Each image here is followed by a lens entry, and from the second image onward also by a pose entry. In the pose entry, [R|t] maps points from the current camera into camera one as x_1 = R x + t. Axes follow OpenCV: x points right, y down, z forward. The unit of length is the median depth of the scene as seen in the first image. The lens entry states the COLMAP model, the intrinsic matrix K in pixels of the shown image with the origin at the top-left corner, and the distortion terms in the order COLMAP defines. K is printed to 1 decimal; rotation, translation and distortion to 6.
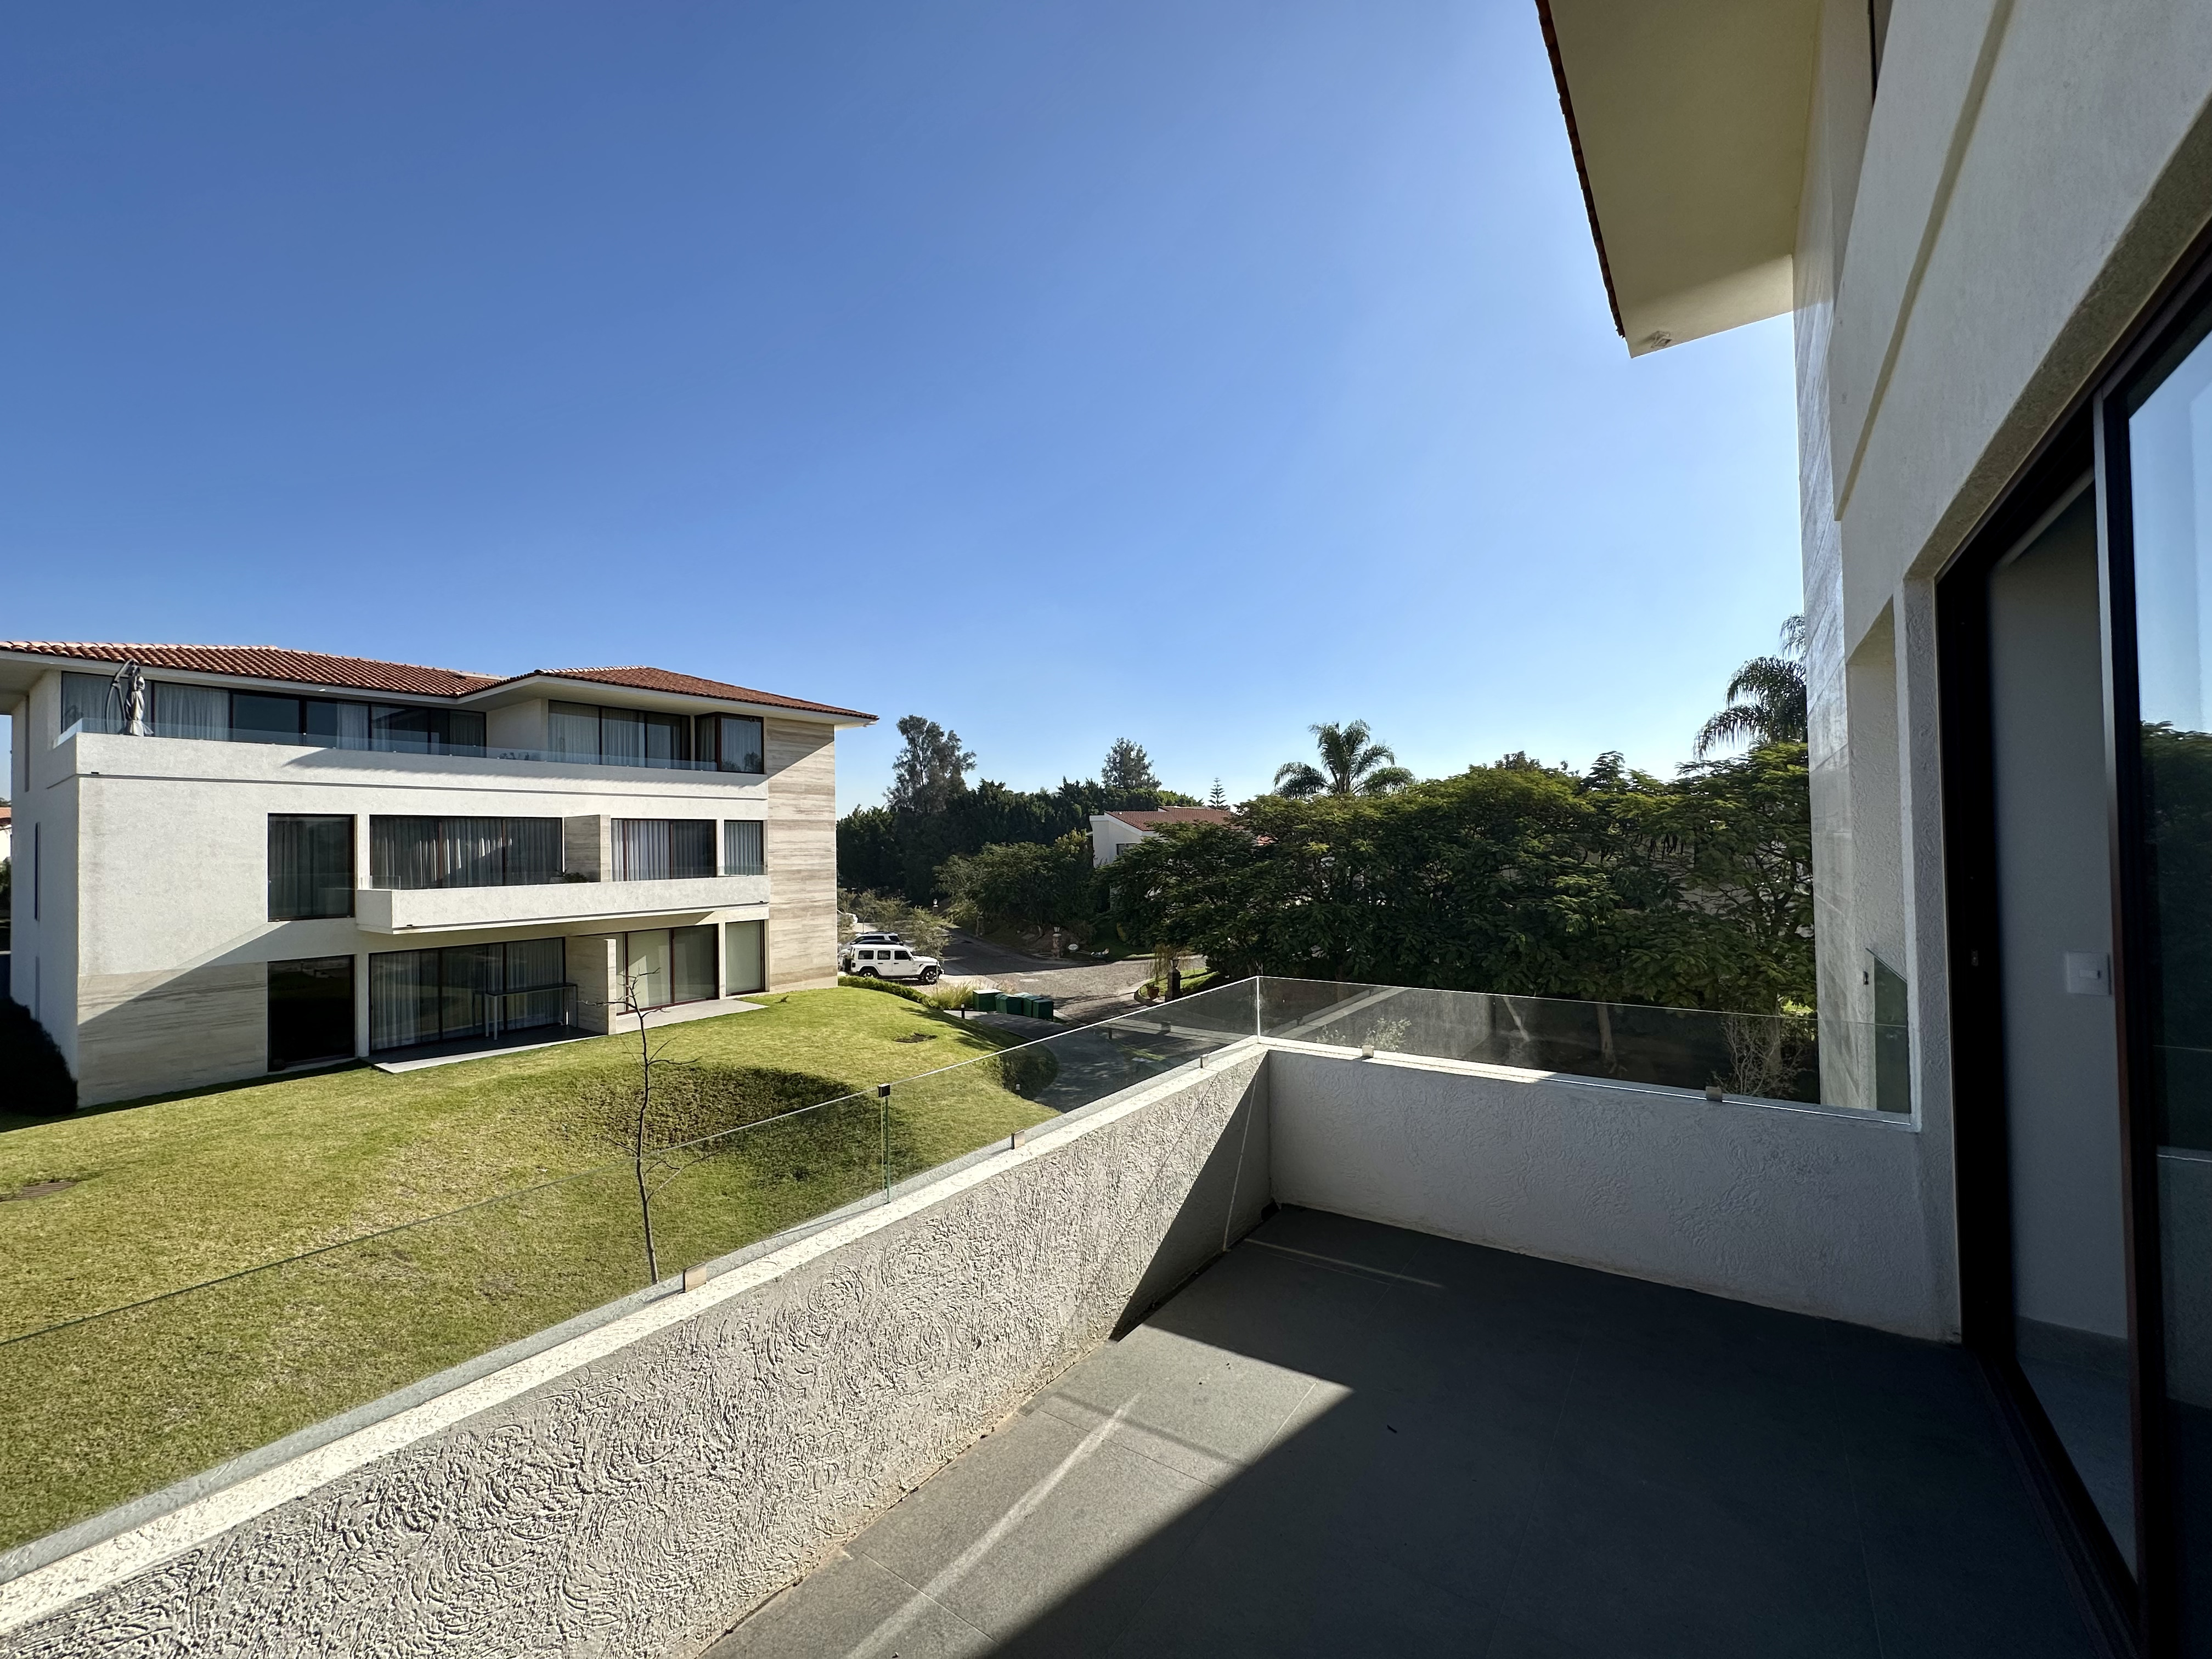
lens RADIAL K [[880.0, 0, 1106.0], [0, 880.0, 829.5], [0, 0, 1]] dist [-0.001169, -0.000295]
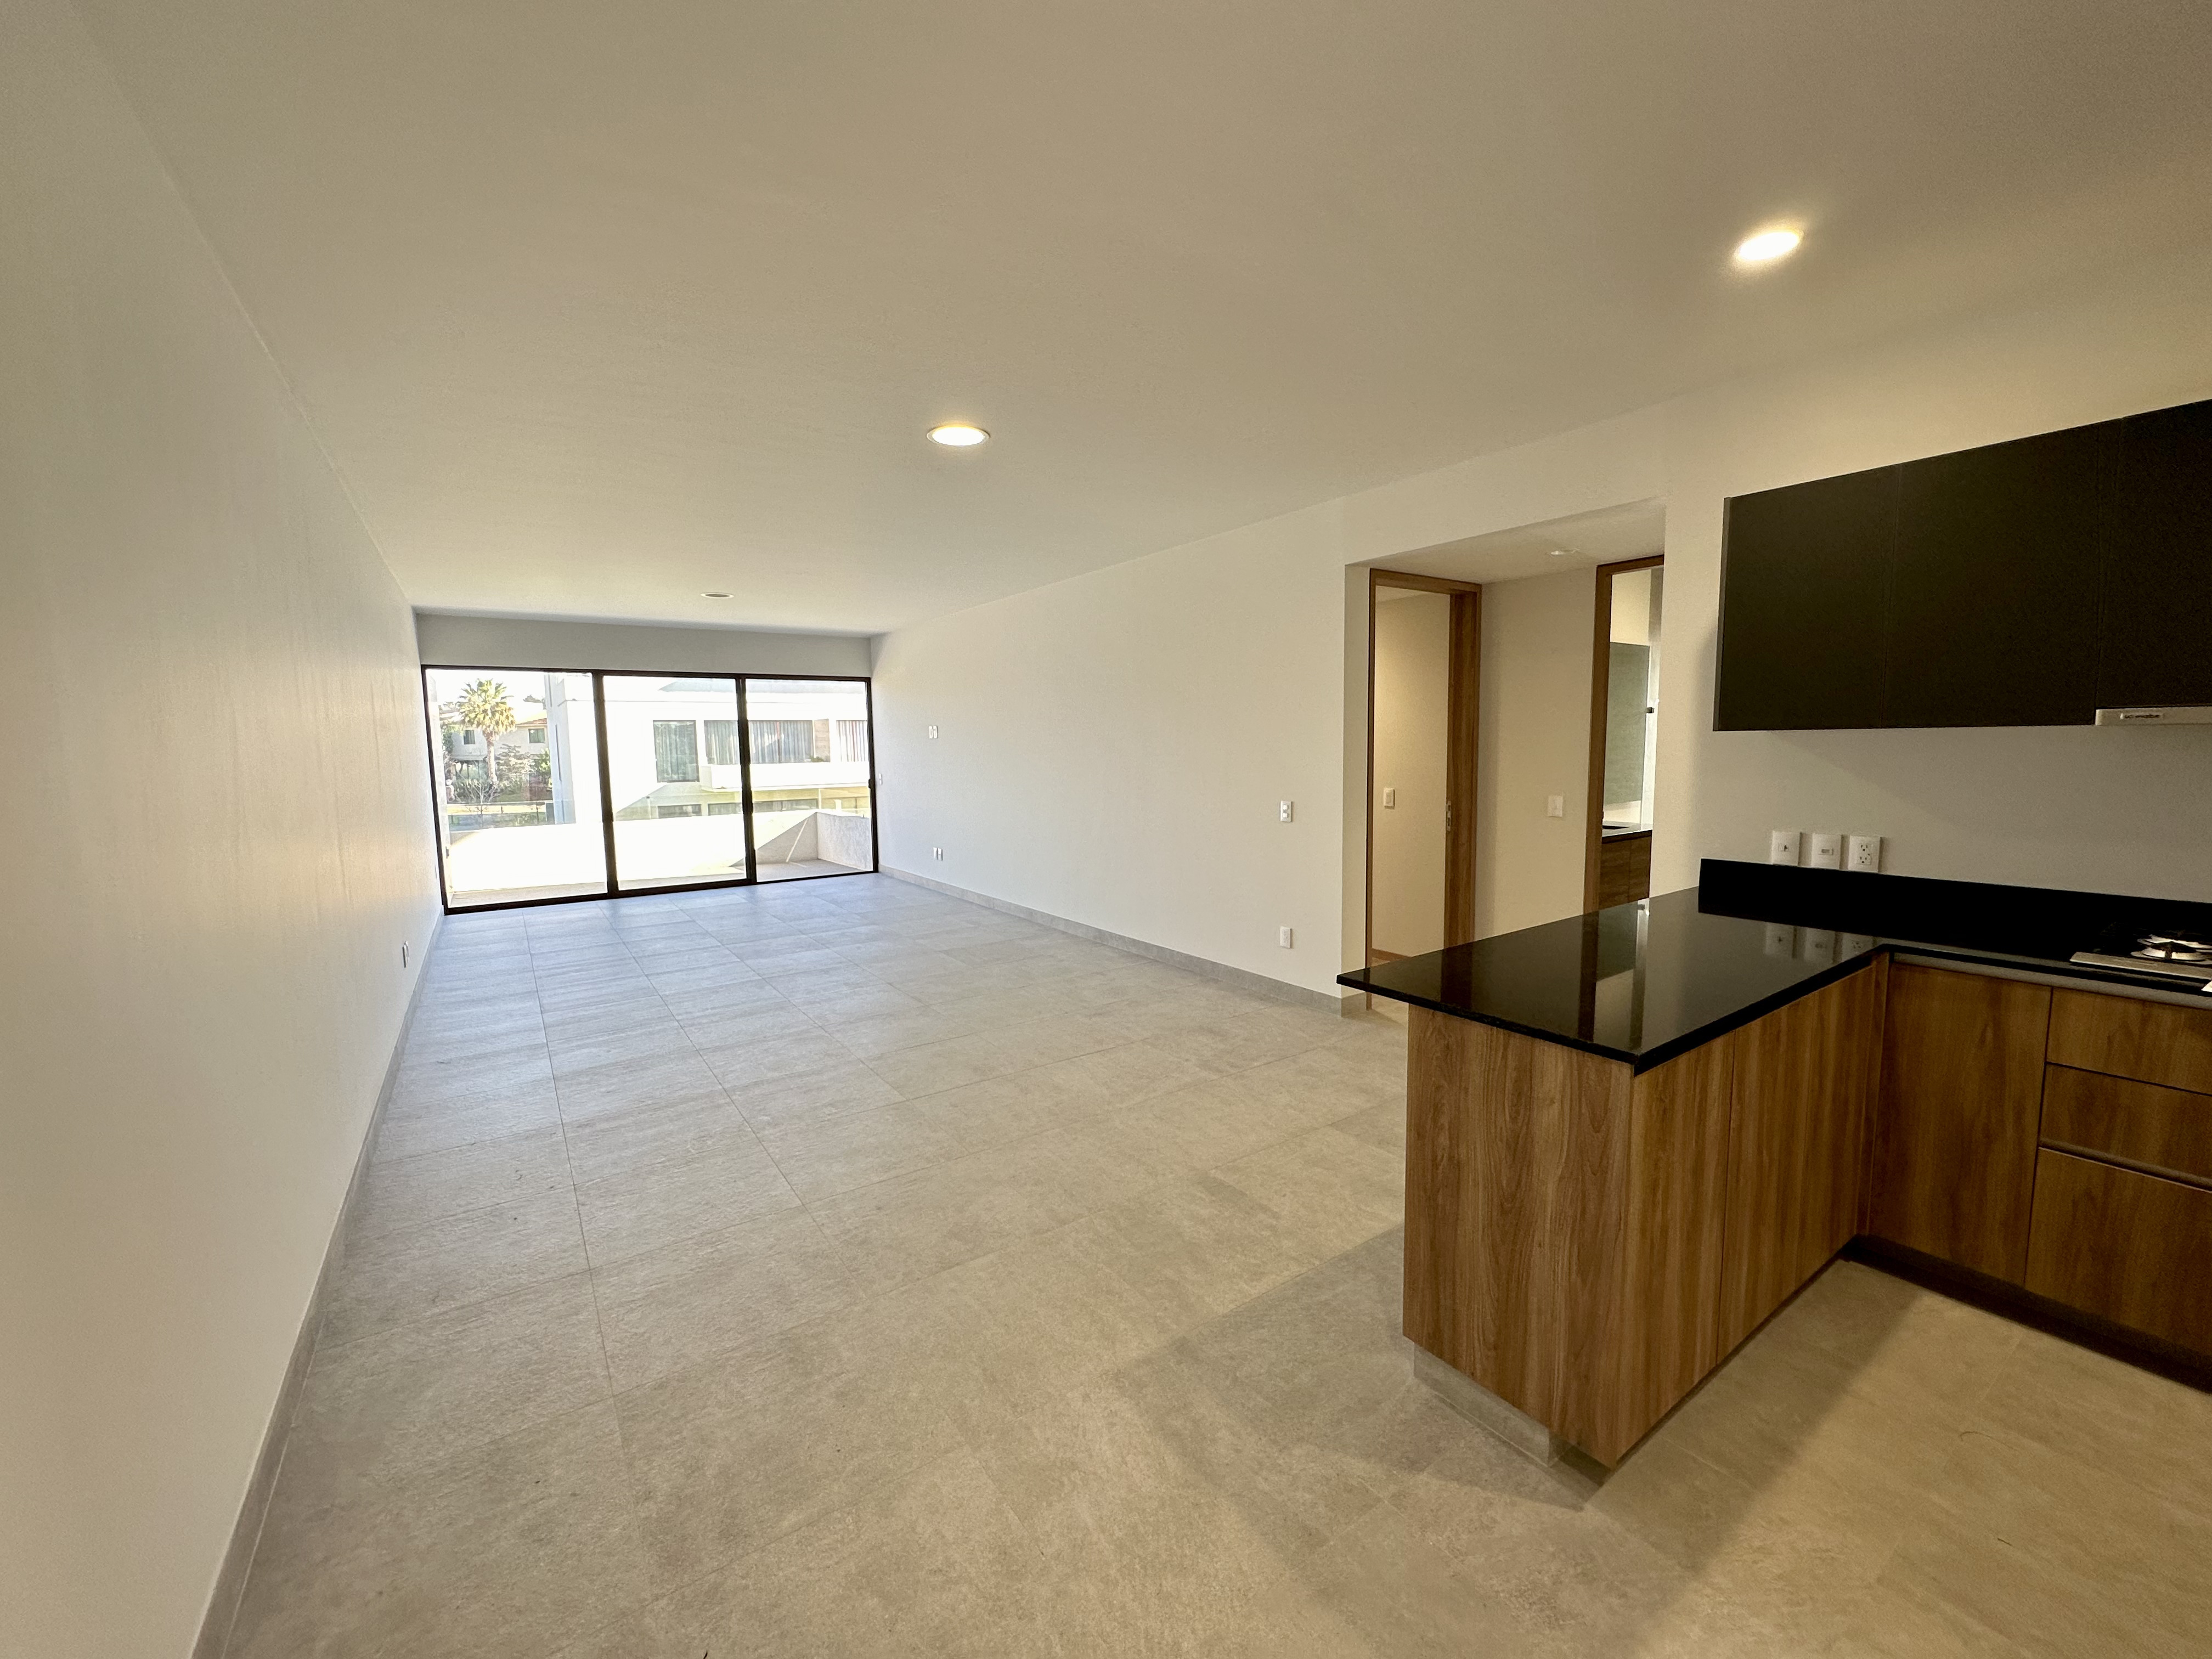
lens RADIAL K [[880.0, 0, 1106.0], [0, 880.0, 829.5], [0, 0, 1]] dist [-0.001169, -0.000295]
pose [[0.941841, 0.036631, -0.334056, 0.416046], [0.005336, 0.992286, 0.123853, -0.012621], [0.336017, -0.118433, 0.934380, -0.300163]]
